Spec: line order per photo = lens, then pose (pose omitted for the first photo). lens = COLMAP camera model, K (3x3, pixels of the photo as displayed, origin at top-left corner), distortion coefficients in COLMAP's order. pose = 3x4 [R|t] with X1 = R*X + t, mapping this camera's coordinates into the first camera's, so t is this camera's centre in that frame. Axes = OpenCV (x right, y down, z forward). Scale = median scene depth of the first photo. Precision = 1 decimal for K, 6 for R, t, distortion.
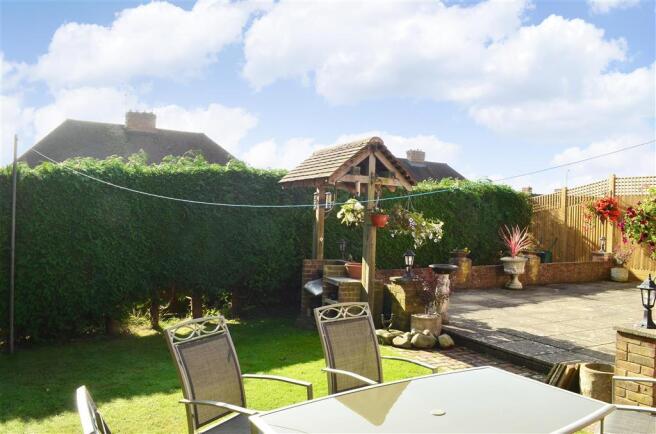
lens RADIAL K [[525.3, 0, 328.0], [0, 525.3, 217.0], [0, 0, 1]] dist [-0.051860, 0.003589]
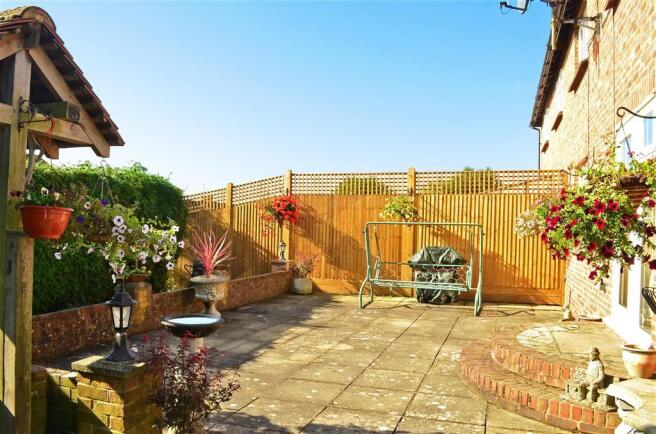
lens RADIAL K [[525.3, 0, 328.0], [0, 525.3, 217.0], [0, 0, 1]] dist [-0.051860, 0.003589]
pose [[0.722220, 0.006568, 0.691632, -0.010742], [-0.001654, 0.999968, -0.007770, 0.003908], [-0.691661, 0.004468, 0.722208, 0.392389]]
